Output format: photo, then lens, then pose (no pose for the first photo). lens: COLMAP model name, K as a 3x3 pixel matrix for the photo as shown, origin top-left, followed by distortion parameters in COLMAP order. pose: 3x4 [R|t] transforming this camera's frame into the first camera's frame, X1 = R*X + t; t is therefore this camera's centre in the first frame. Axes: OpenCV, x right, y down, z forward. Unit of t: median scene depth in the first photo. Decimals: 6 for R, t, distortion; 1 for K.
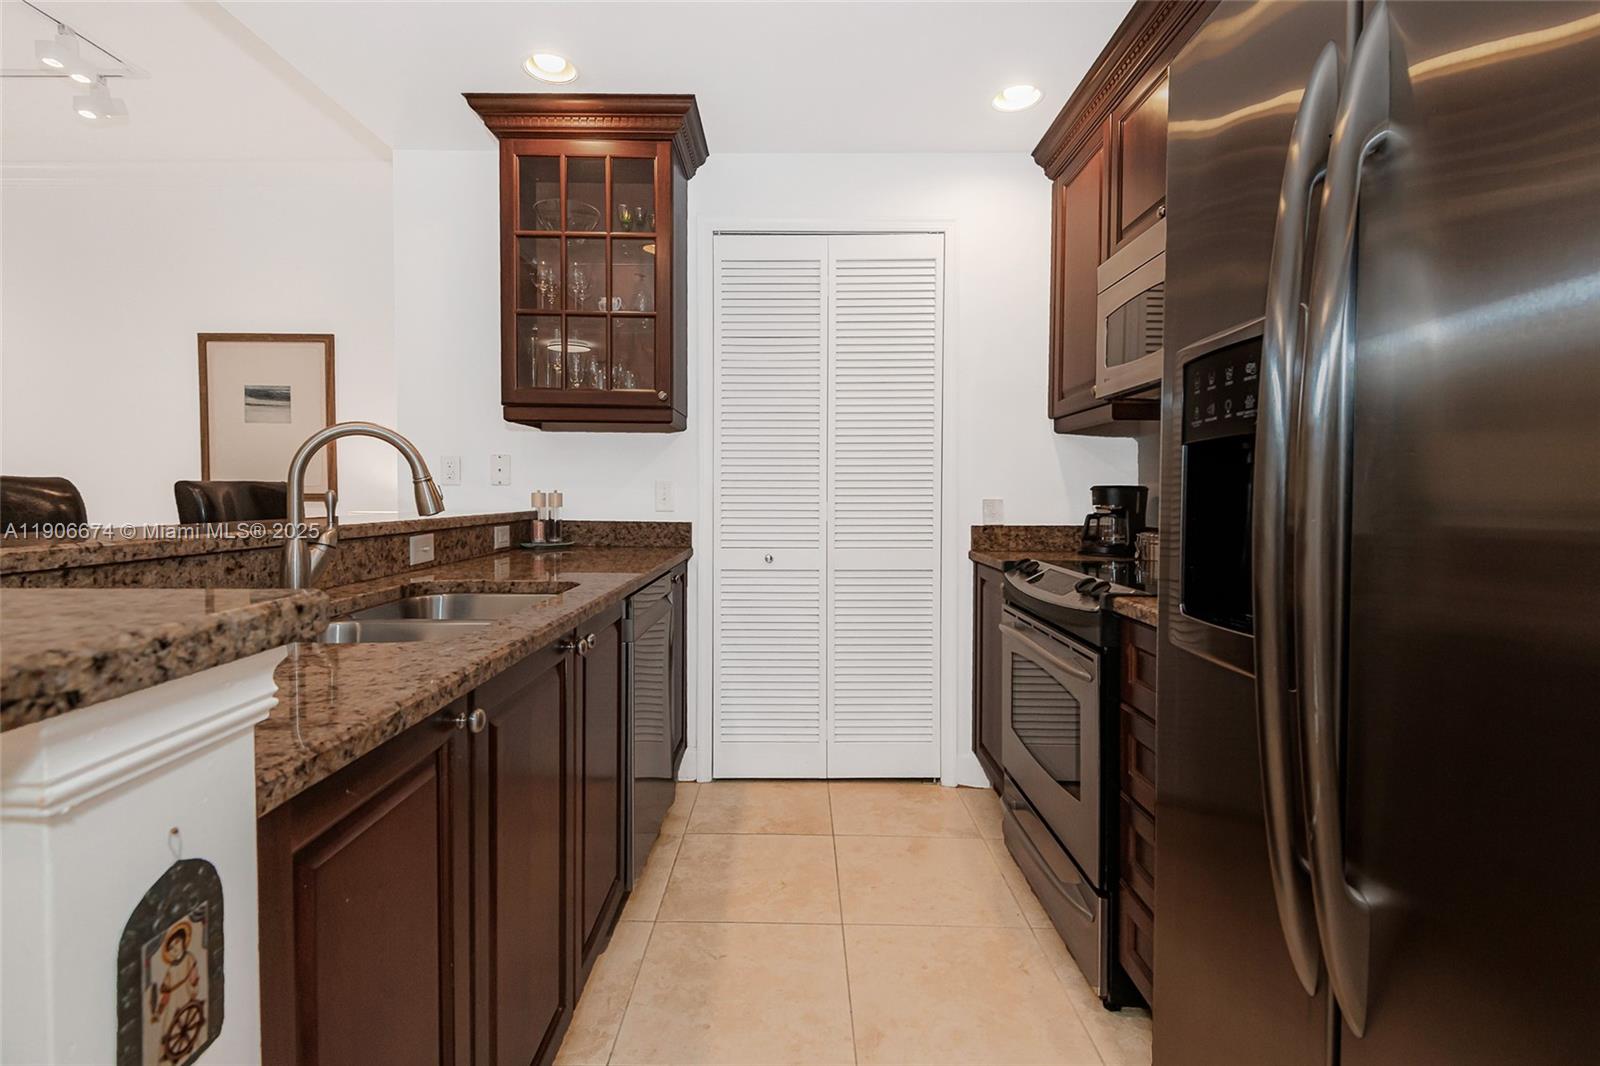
lens RADIAL K [[757.4, 0, 760.1], [0, 757.4, 508.7], [0, 0, 1]] dist [0.002342, -0.000366]
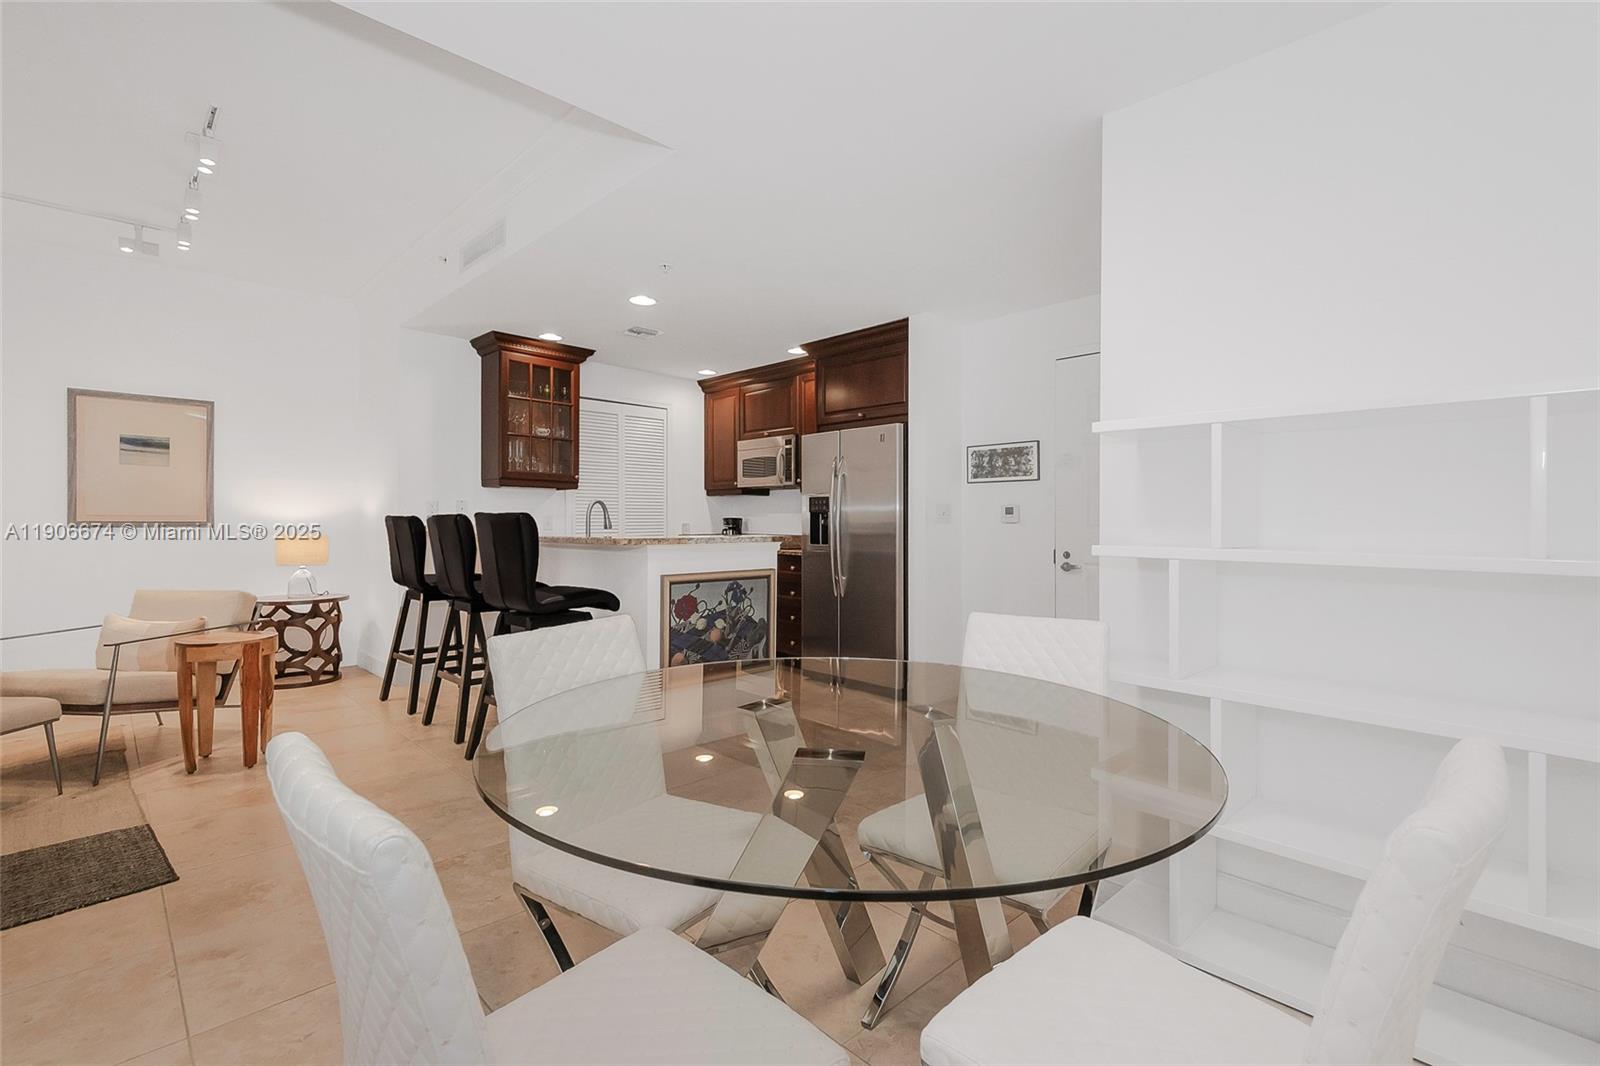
lens RADIAL K [[713.5, 0, 799.1], [0, 713.5, 518.2], [0, 0, 1]] dist [-0.000326, -0.000295]
pose [[0.718414, -0.000740, 0.695616, -1.028001], [0.015821, 0.999758, -0.015276, 0.012571], [-0.695436, 0.021980, 0.718251, -0.886178]]
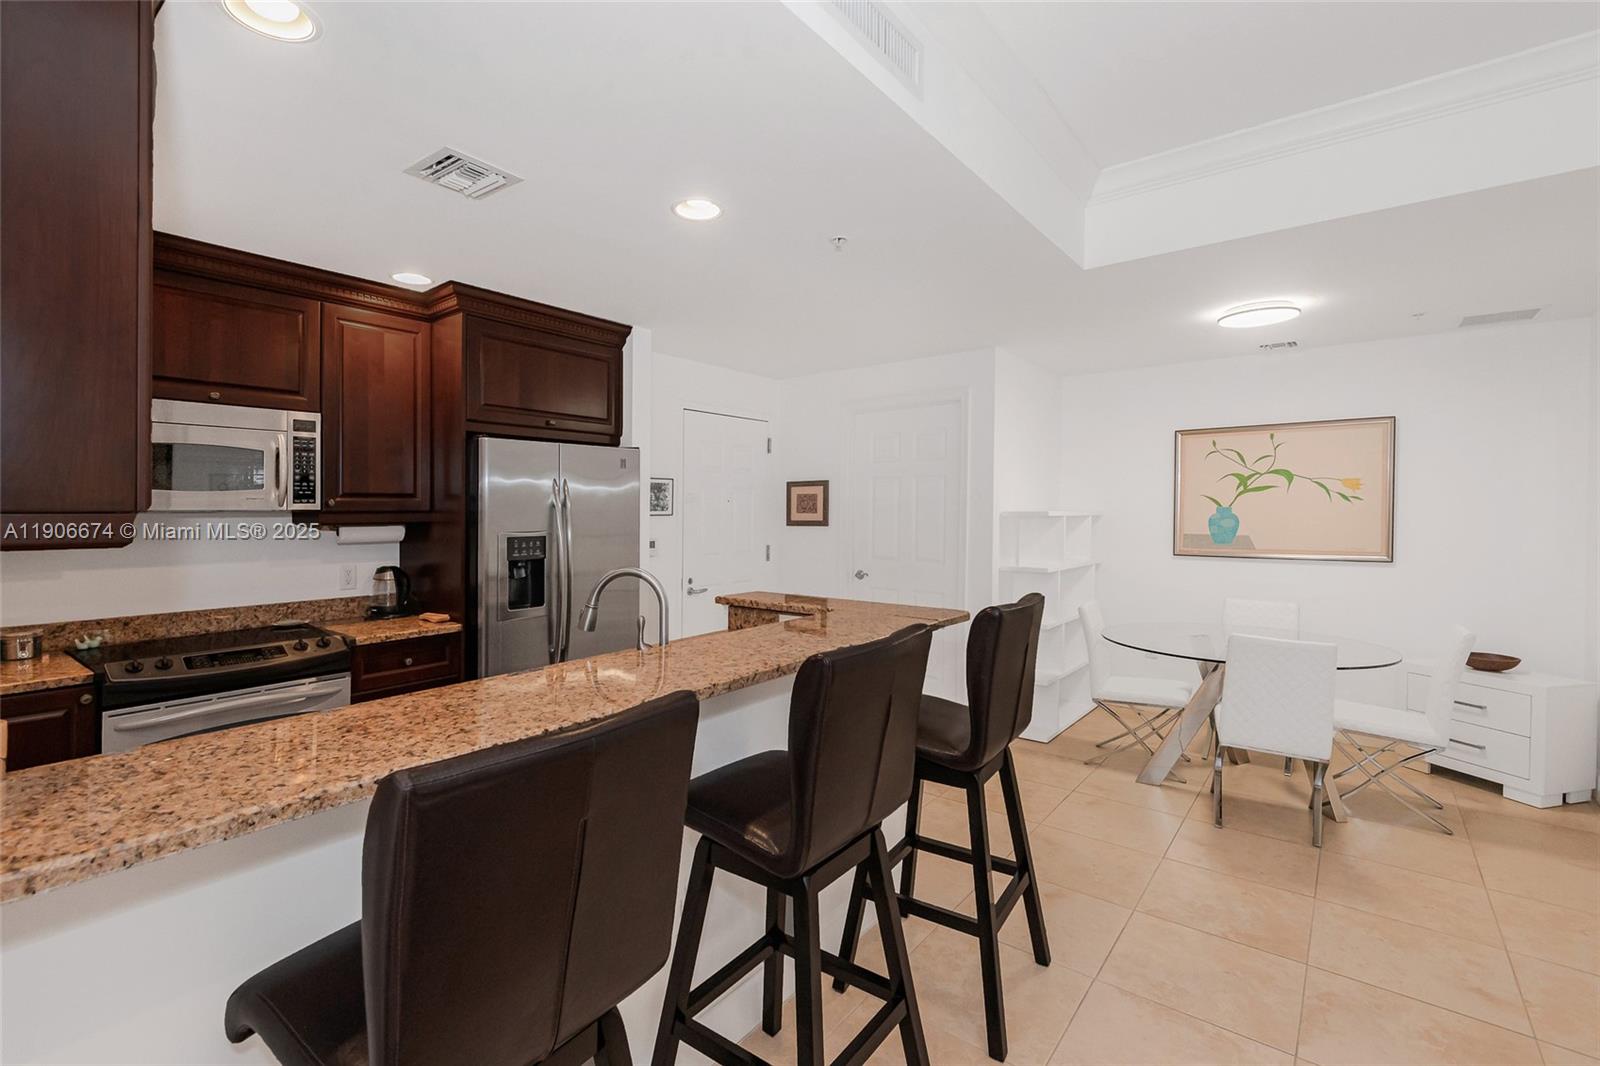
lens RADIAL K [[728.2, 0, 797.9], [0, 728.2, 513.1], [0, 0, 1]] dist [0.029692, -0.000004]
pose [[-0.807749, -0.010255, 0.589438, -0.840622], [0.007699, 0.999580, 0.027940, -0.127630], [-0.589477, 0.027107, -0.807330, 0.957345]]
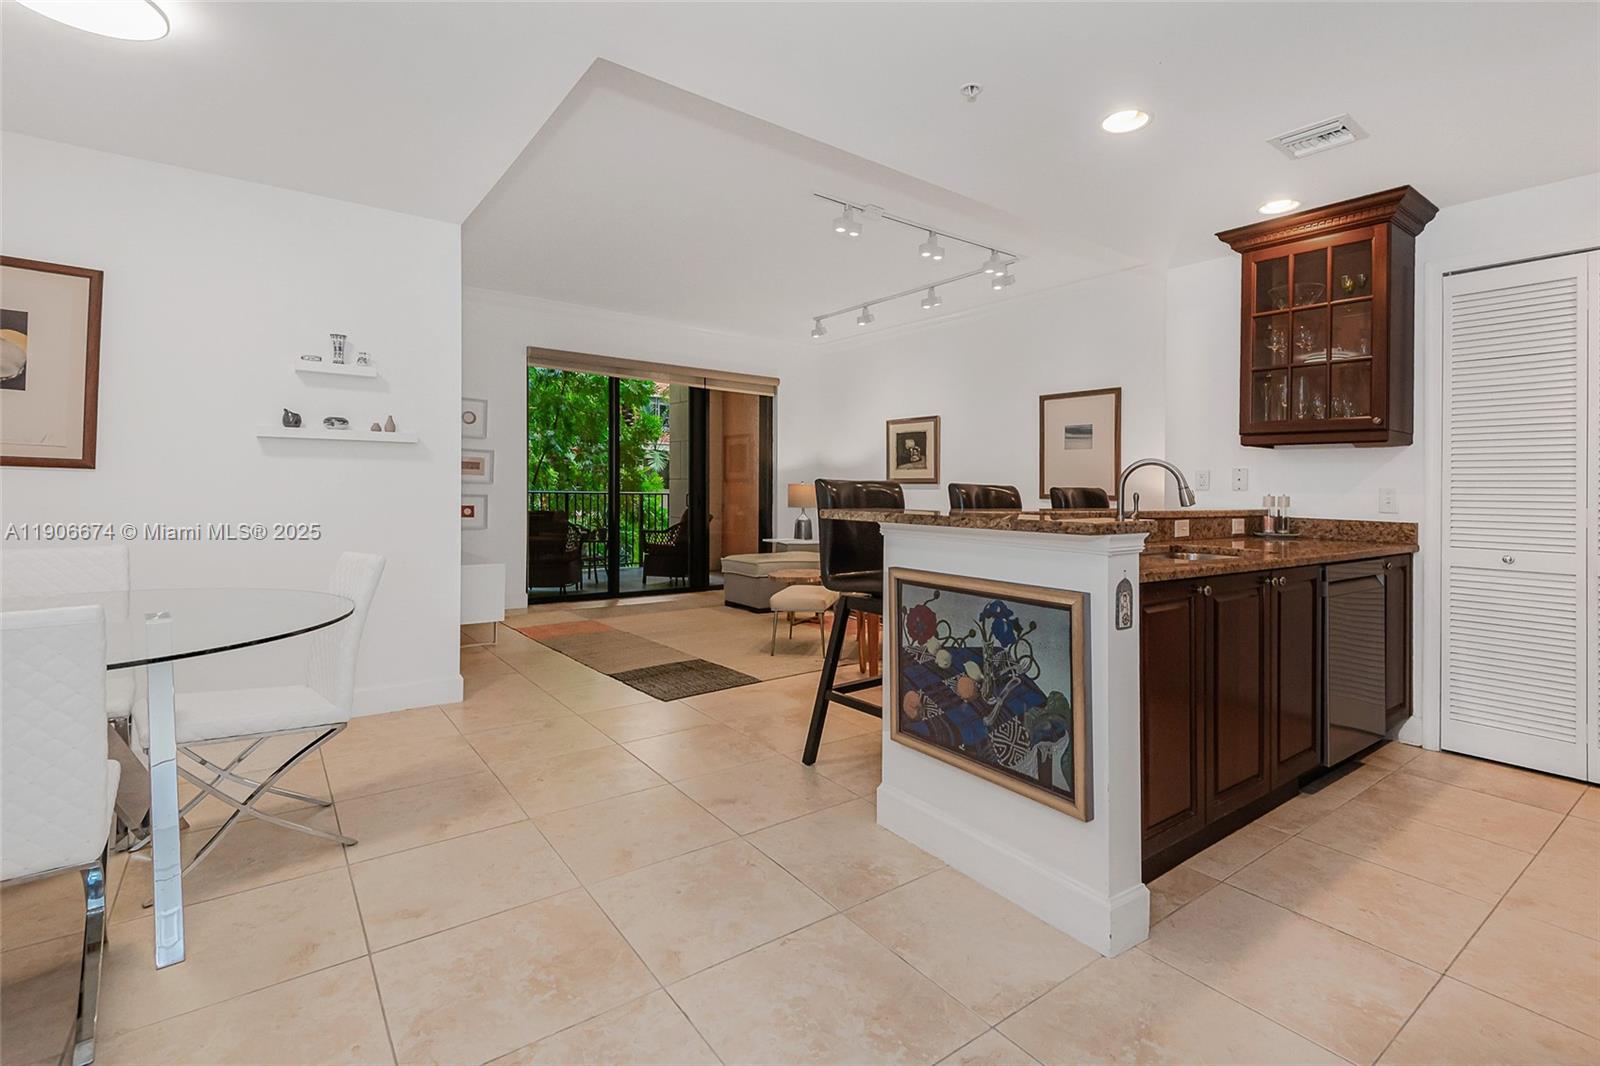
lens RADIAL K [[707.8, 0, 814.3], [0, 707.8, 488.1], [0, 0, 1]] dist [0.000238, -0.000343]
pose [[0.625821, 0.002388, -0.779963, 0.195404], [-0.029517, 0.999352, -0.020624, 0.014956], [0.779408, 0.035929, 0.625486, -0.453007]]
